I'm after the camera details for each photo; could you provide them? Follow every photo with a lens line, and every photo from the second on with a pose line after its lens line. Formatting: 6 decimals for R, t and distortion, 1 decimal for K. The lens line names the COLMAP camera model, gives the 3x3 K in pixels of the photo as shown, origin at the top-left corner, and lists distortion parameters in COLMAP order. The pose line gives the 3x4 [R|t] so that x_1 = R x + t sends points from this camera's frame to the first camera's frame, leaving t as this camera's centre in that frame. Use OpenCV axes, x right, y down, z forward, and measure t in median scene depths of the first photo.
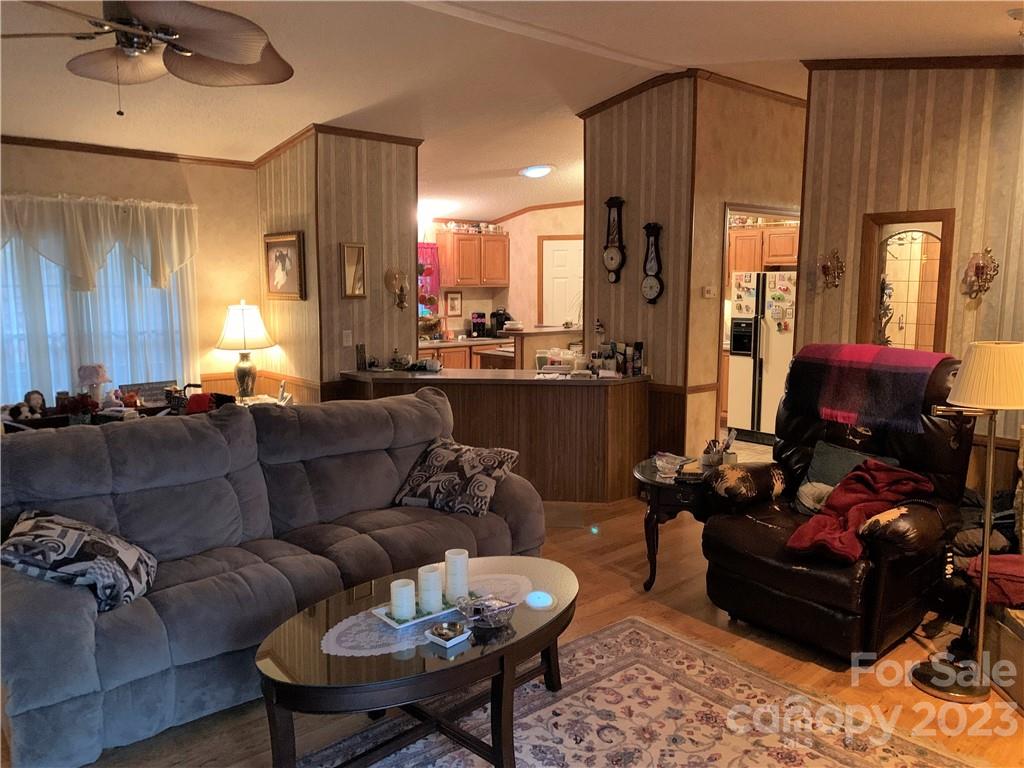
lens RADIAL K [[773.1, 0, 507.3], [0, 773.1, 376.6], [0, 0, 1]] dist [0.024618, -0.025131]
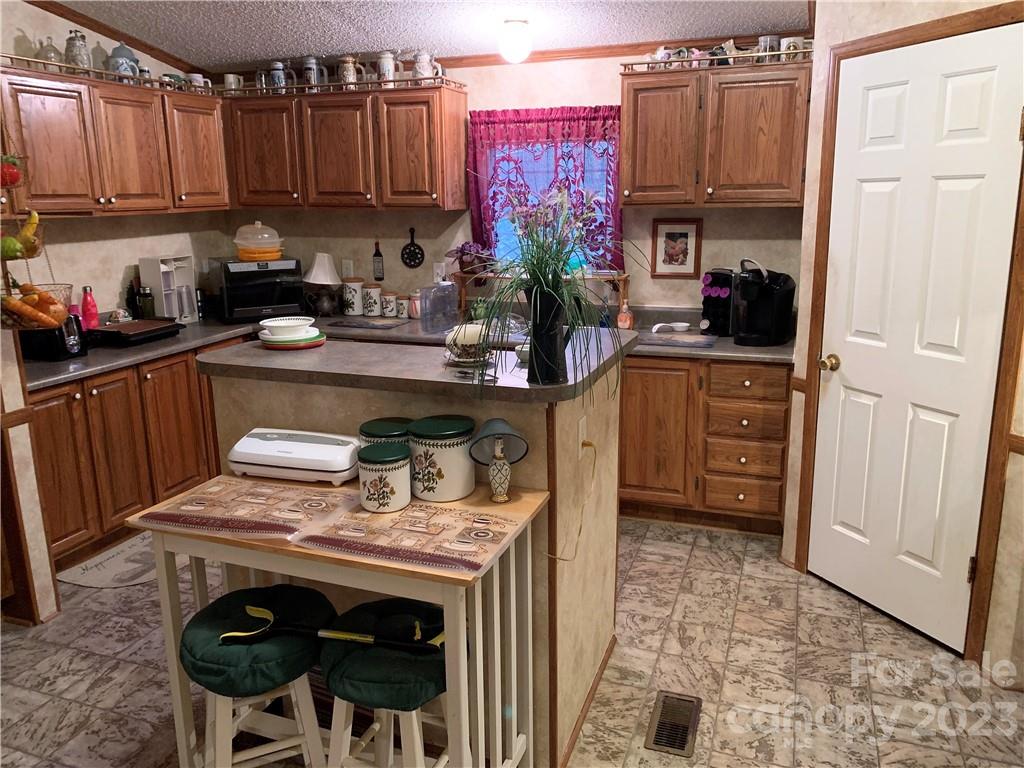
lens RADIAL K [[773.1, 0, 513.6], [0, 773.1, 381.8], [0, 0, 1]] dist [0.024618, -0.025131]
pose [[0.480709, 0.199078, -0.853983, 0.465348], [-0.092782, 0.979968, 0.176220, -0.150784], [0.871958, -0.005476, 0.489551, 1.208059]]
